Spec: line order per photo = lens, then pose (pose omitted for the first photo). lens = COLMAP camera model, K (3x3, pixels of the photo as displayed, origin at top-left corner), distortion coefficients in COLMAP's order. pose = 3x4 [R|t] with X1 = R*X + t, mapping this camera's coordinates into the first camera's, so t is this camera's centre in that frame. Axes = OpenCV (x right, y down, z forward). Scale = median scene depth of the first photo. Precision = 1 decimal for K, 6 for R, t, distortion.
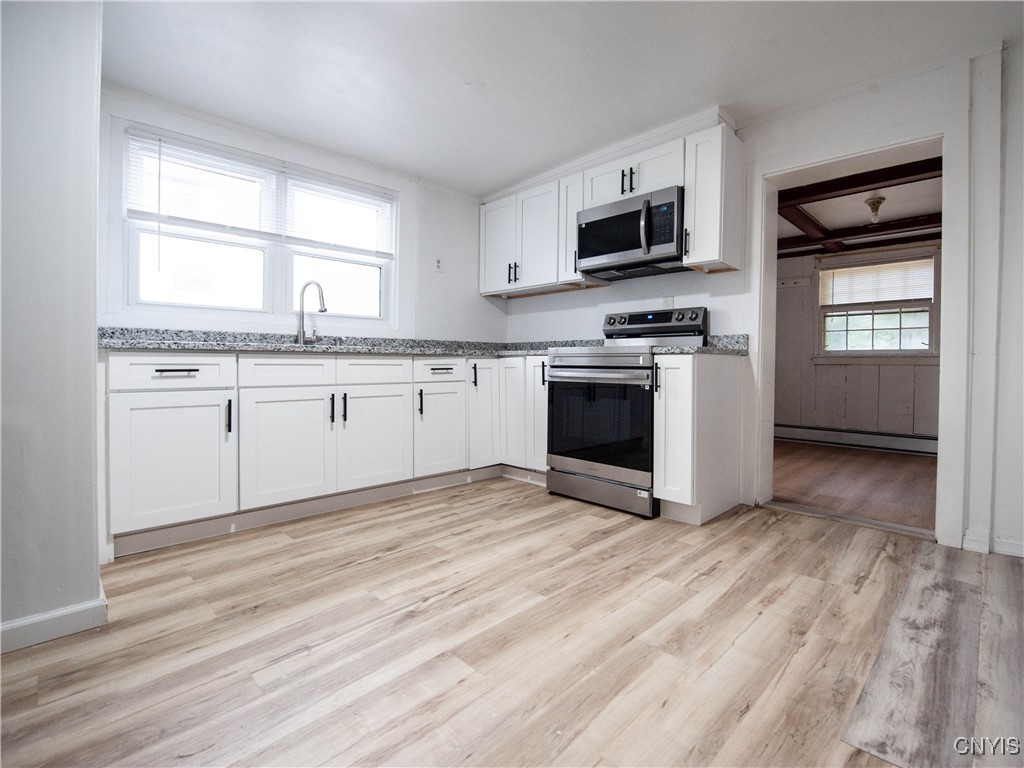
lens RADIAL K [[497.1, 0, 512.0], [0, 497.1, 384.0], [0, 0, 1]] dist [-0.002892, -0.001165]
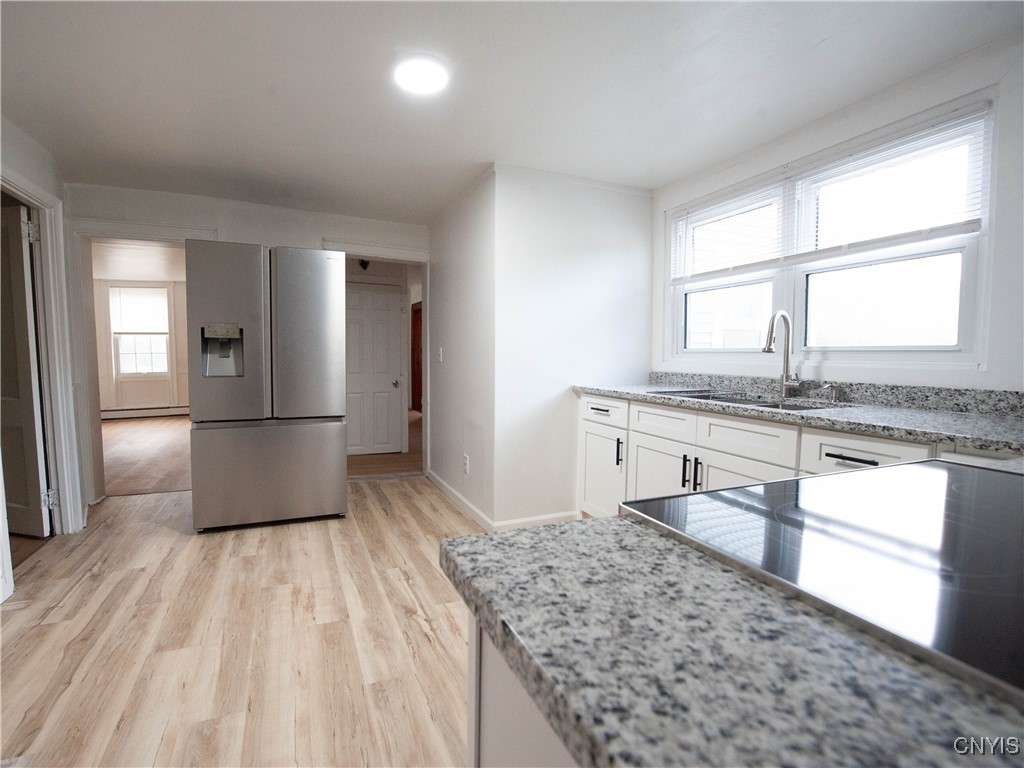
lens RADIAL K [[497.1, 0, 512.0], [0, 497.1, 384.0], [0, 0, 1]] dist [-0.002892, -0.001165]
pose [[-0.372405, 0.056864, -0.926327, 0.609695], [-0.045169, 0.995828, 0.079289, -0.176691], [0.926970, 0.071369, -0.368283, 1.167044]]
